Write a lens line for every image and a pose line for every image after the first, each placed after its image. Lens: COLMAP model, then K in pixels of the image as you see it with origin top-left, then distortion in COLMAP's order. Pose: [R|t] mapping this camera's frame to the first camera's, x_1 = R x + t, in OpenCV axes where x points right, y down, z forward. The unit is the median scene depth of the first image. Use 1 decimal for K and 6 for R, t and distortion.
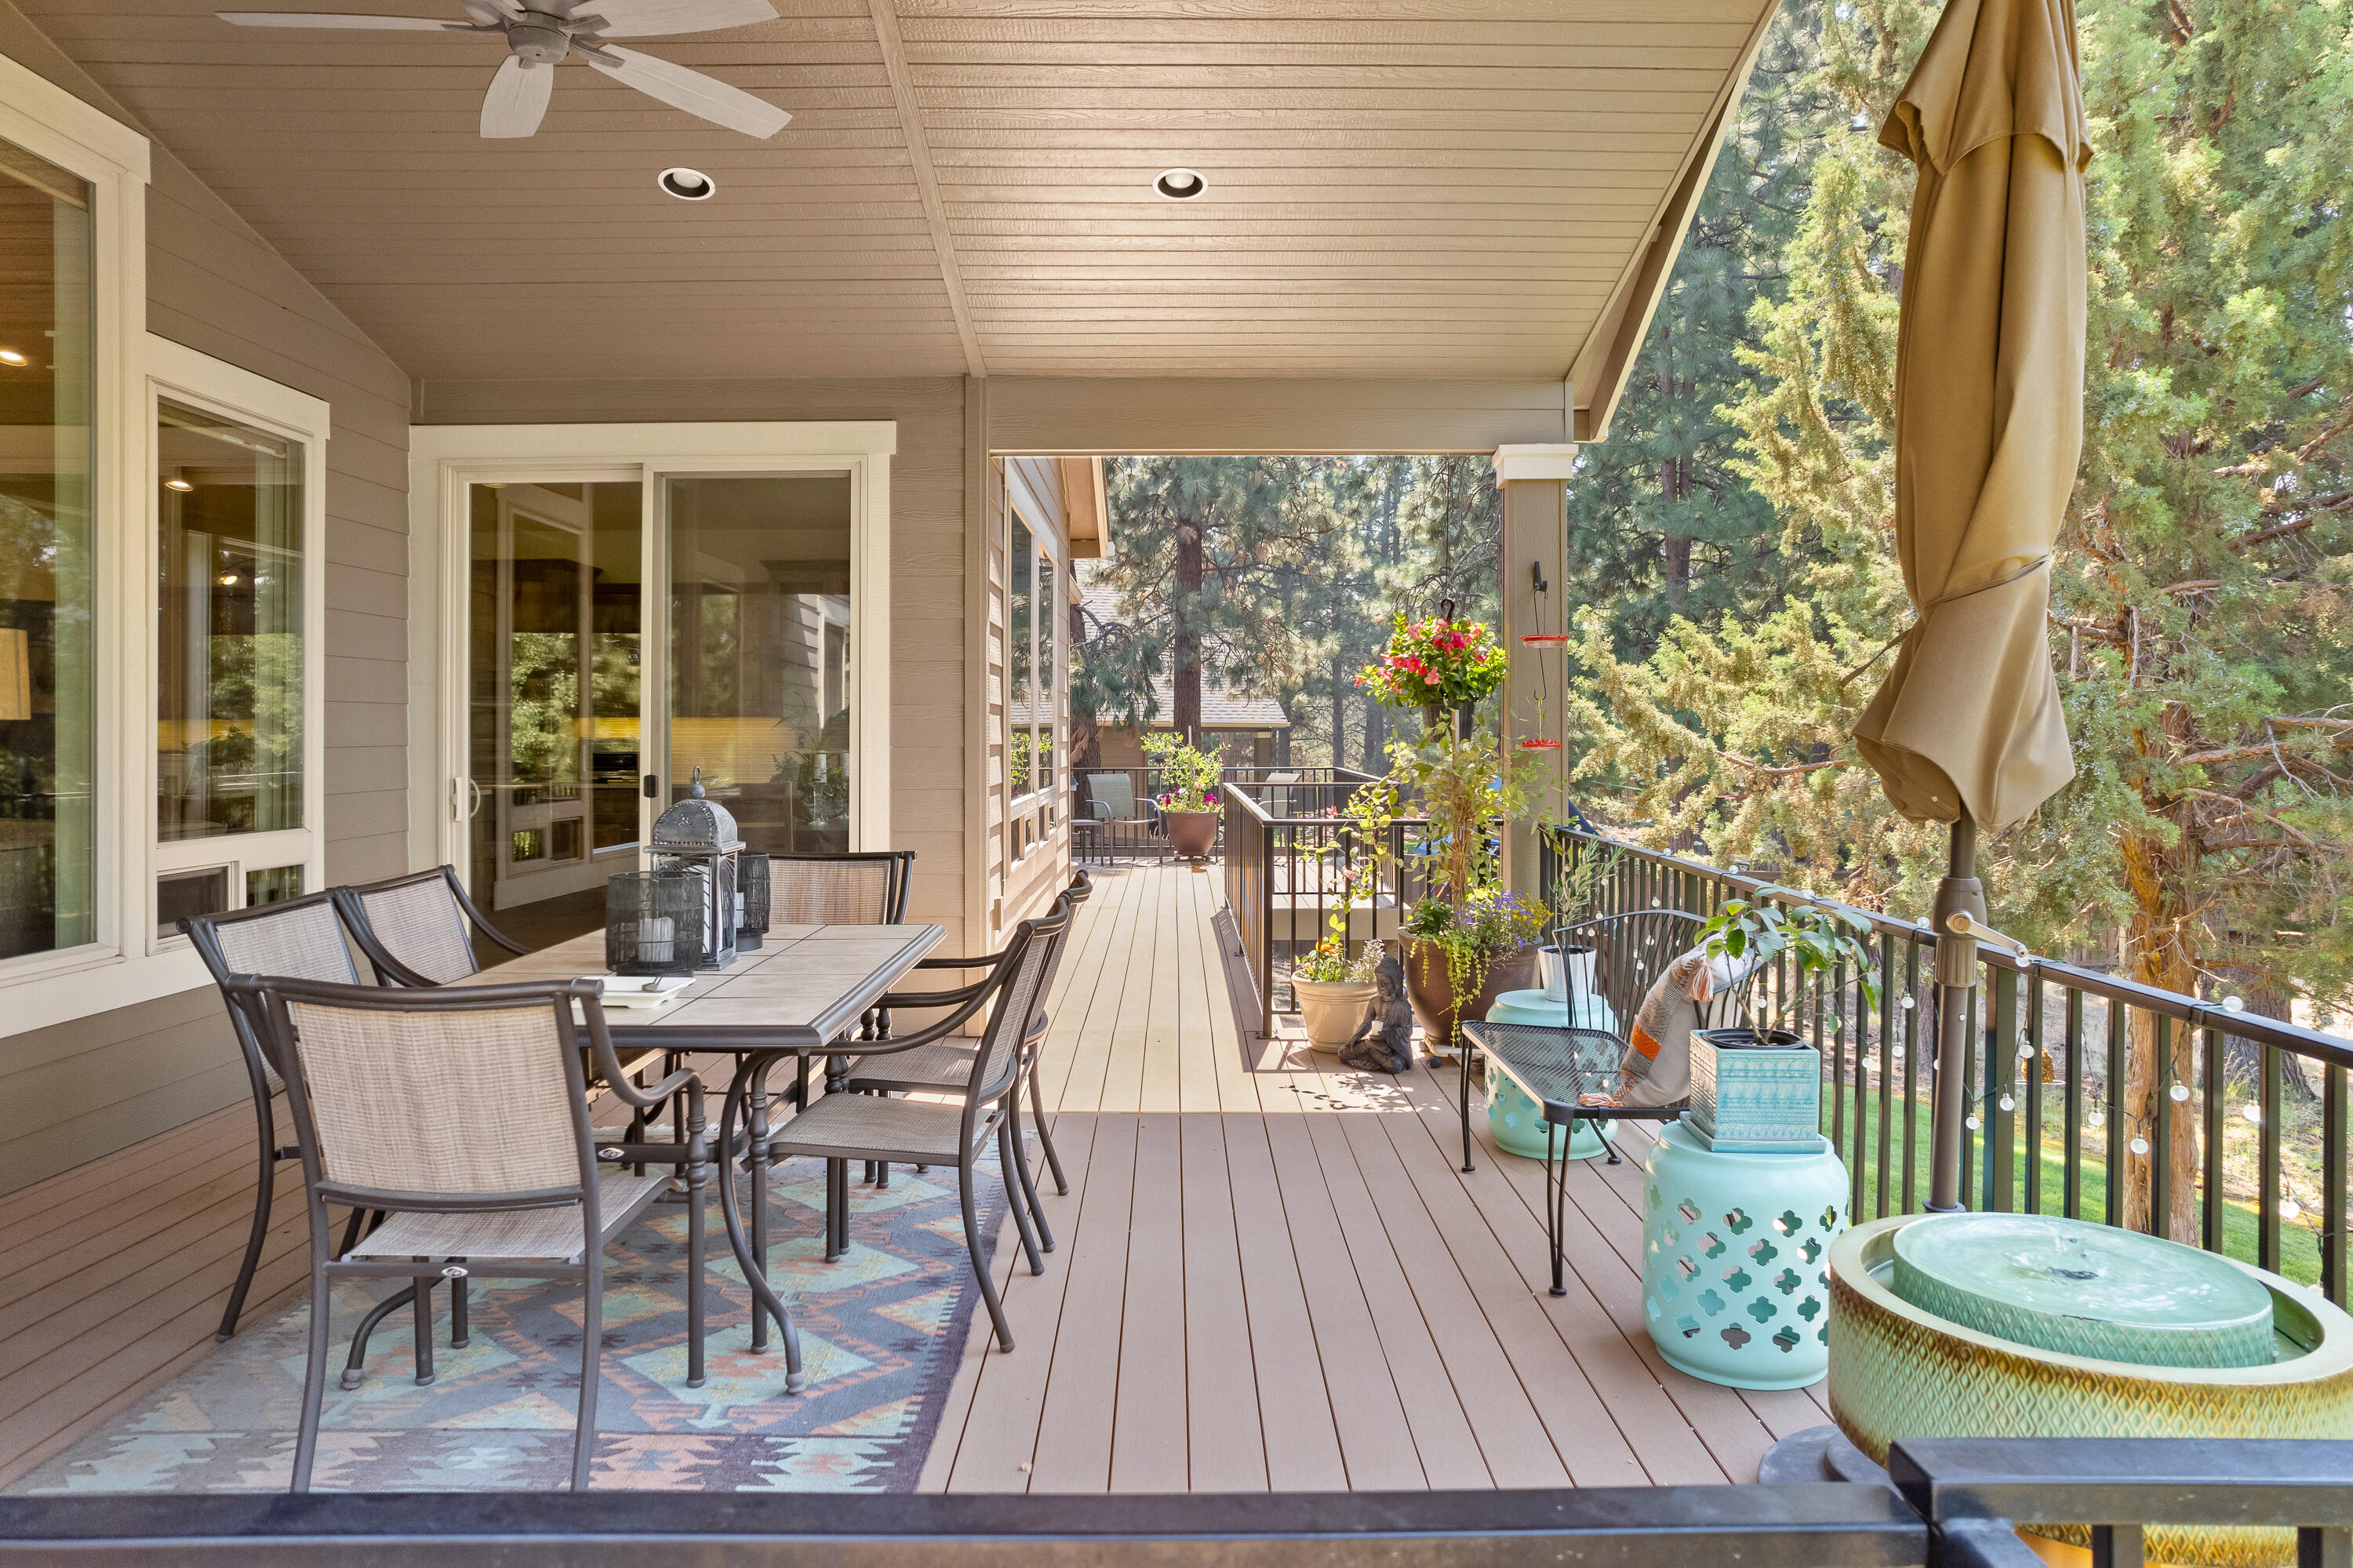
lens RADIAL K [[1506.5, 0, 1160.2], [0, 1506.5, 714.3], [0, 0, 1]] dist [-0.032980, 0.046985]
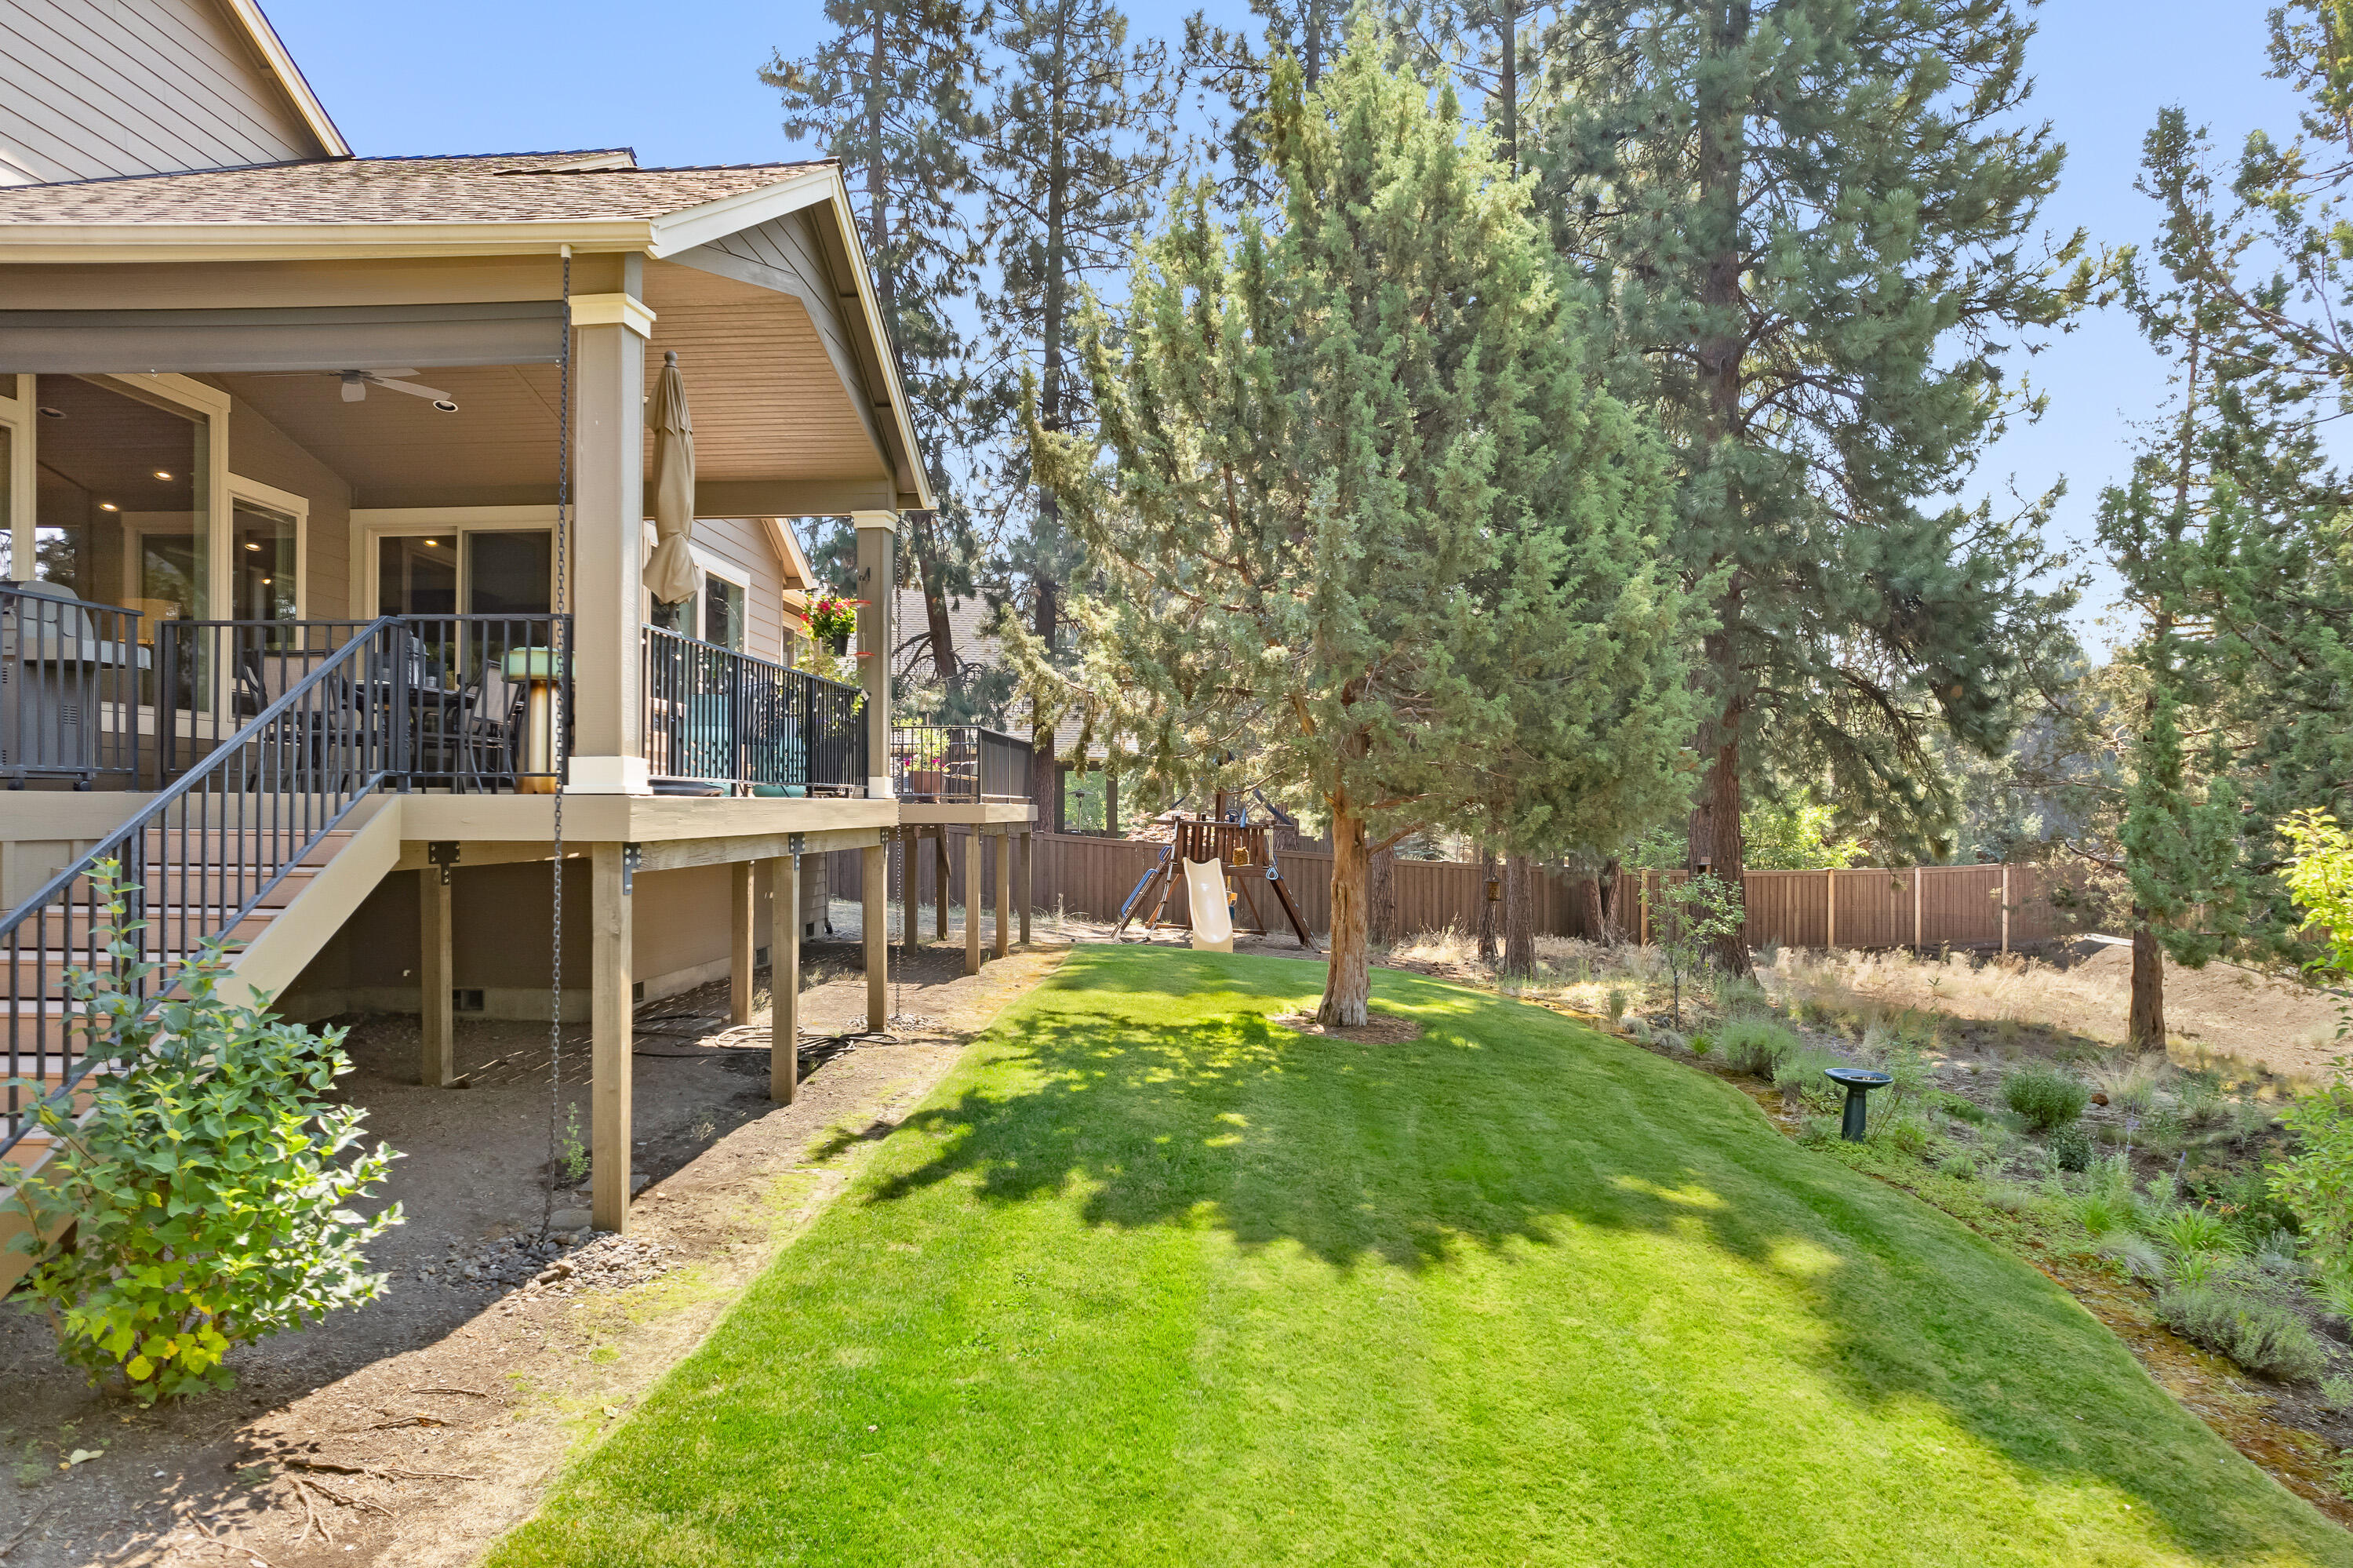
lens RADIAL K [[1517.6, 0, 1170.7], [0, 1517.6, 794.3], [0, 0, 1]] dist [-0.073307, 0.080654]
pose [[0.998909, 0.000253, -0.046692, 0.940095], [-0.000215, 1.000000, 0.000827, 0.259869], [0.046692, -0.000816, 0.998909, -1.315406]]
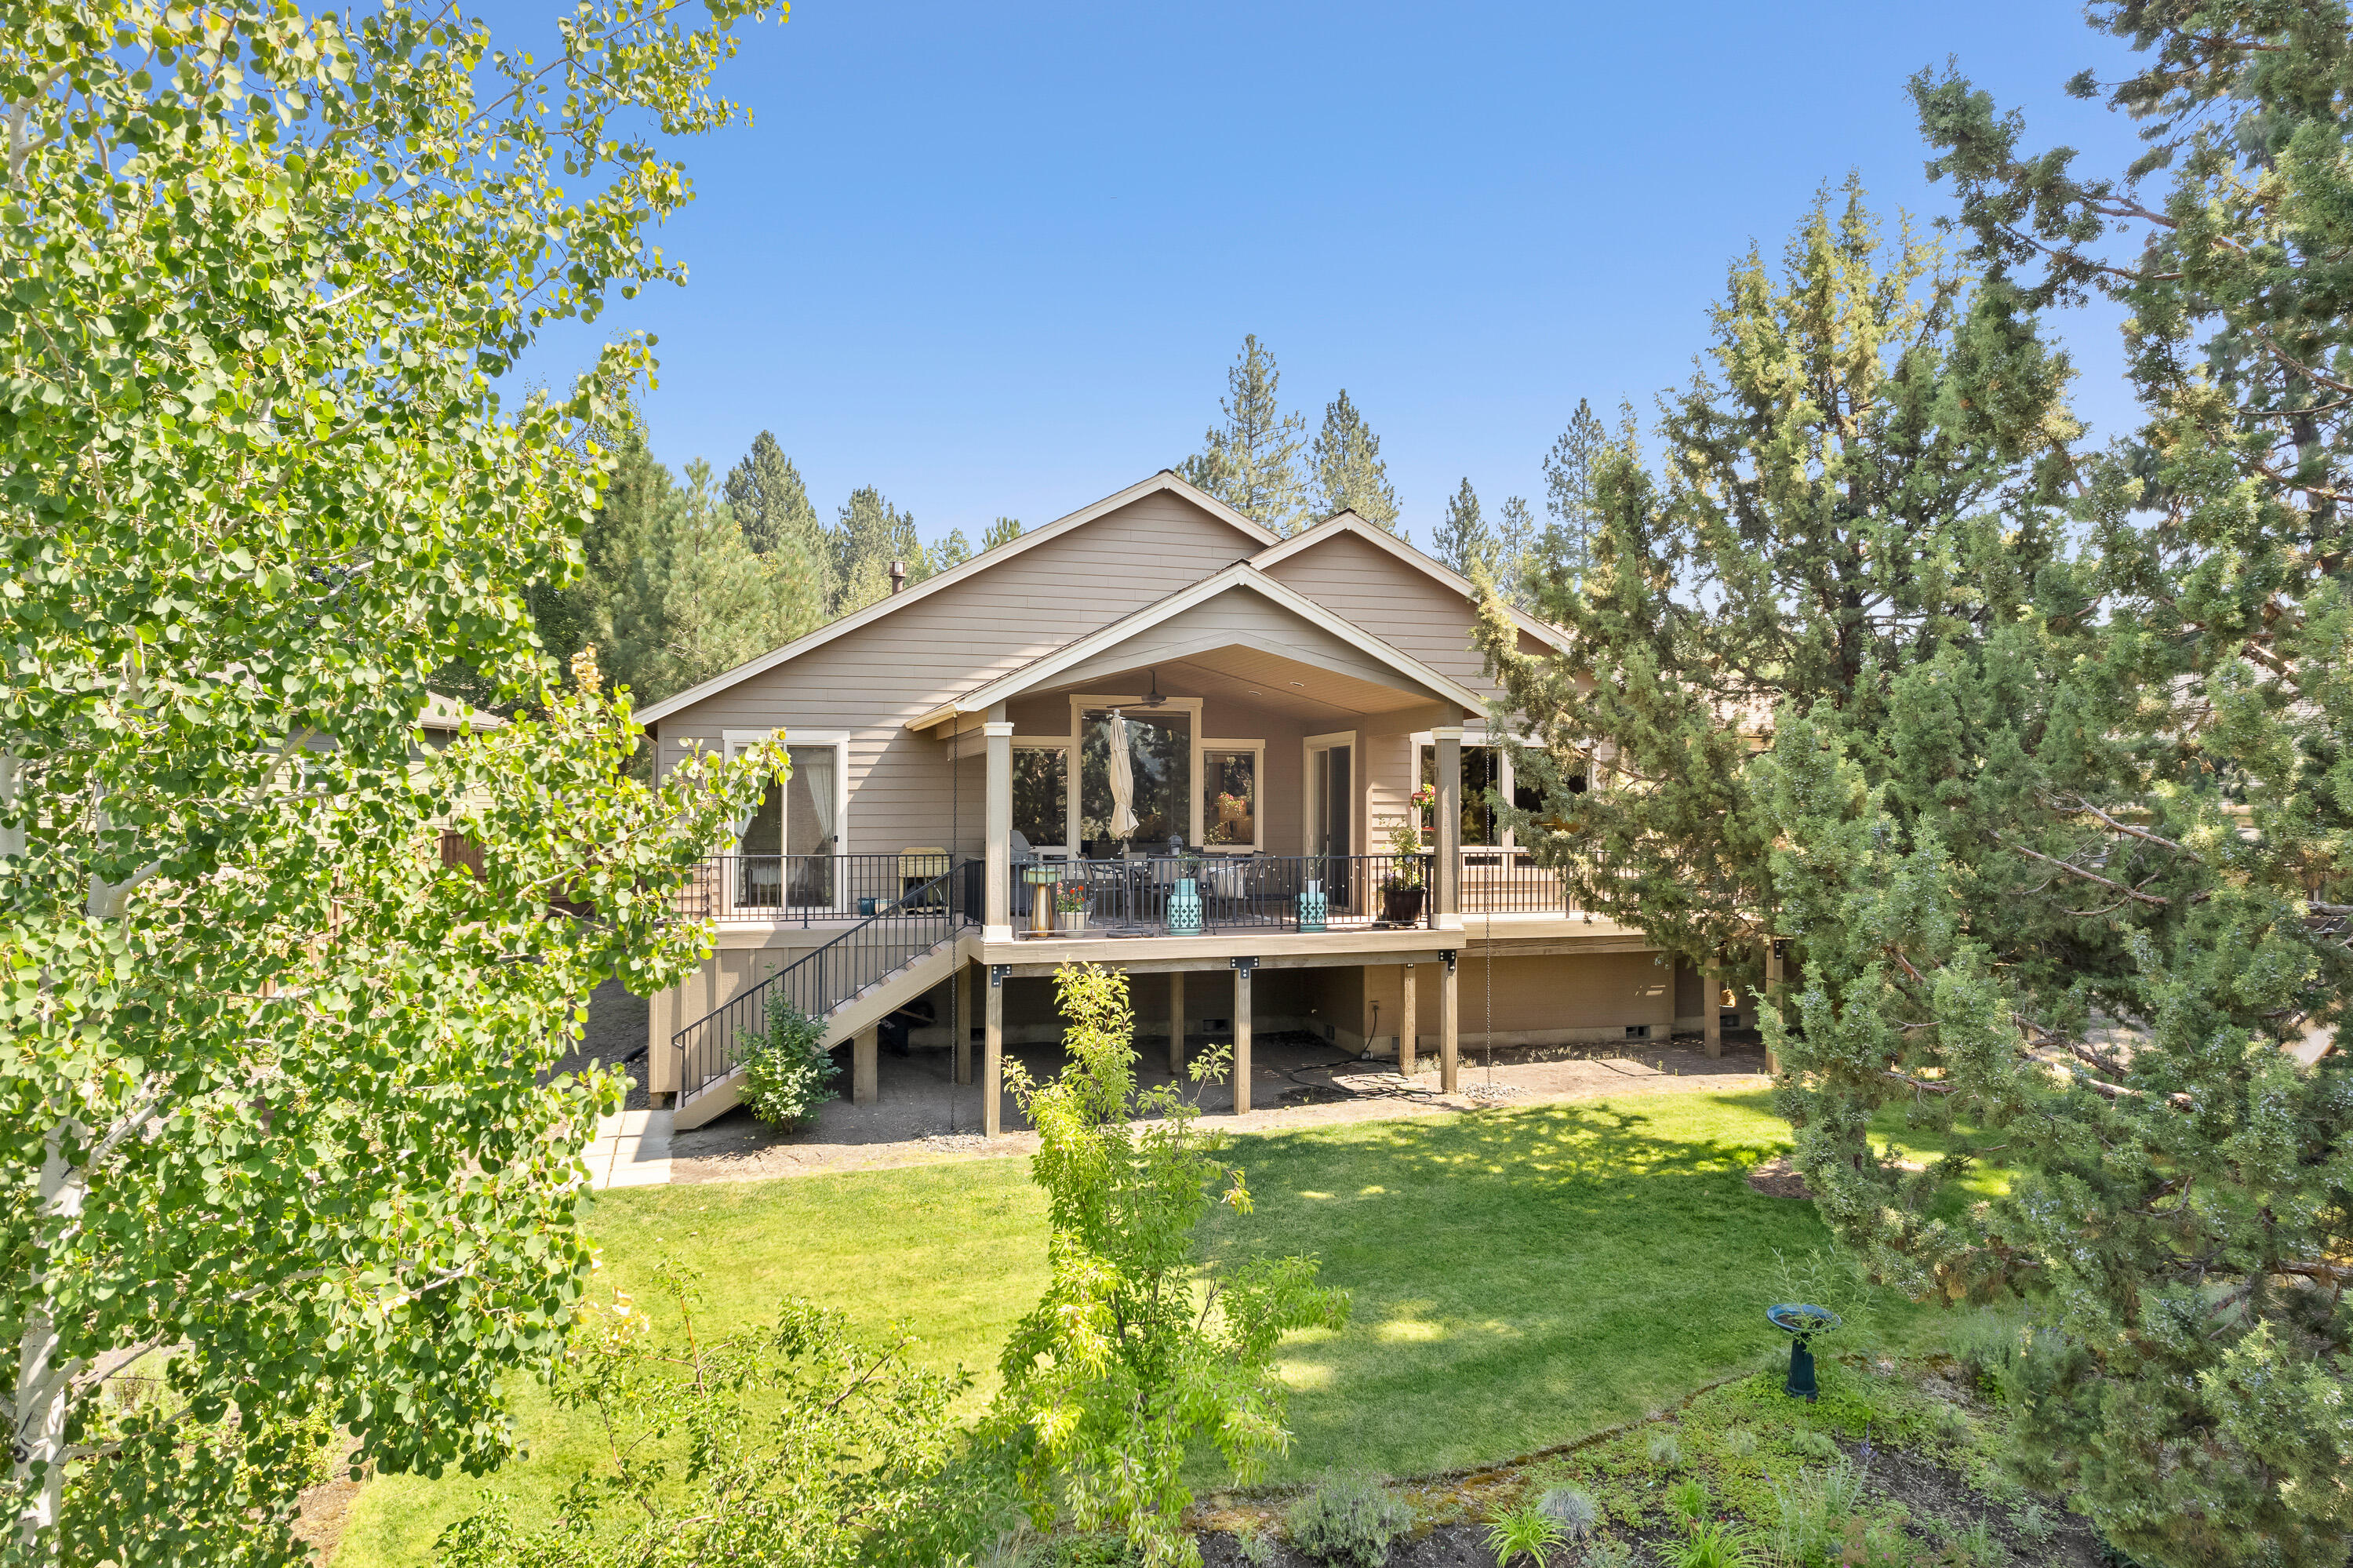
lens RADIAL K [[1521.7, 0, 1176.5], [0, 1521.7, 784.0], [0, 0, 1]] dist [-0.056866, 0.046641]
pose [[0.277820, -0.005698, -0.960616, 3.720810], [0.008327, 0.999959, -0.003523, -0.086211], [0.960597, -0.007021, 0.277856, -0.394680]]
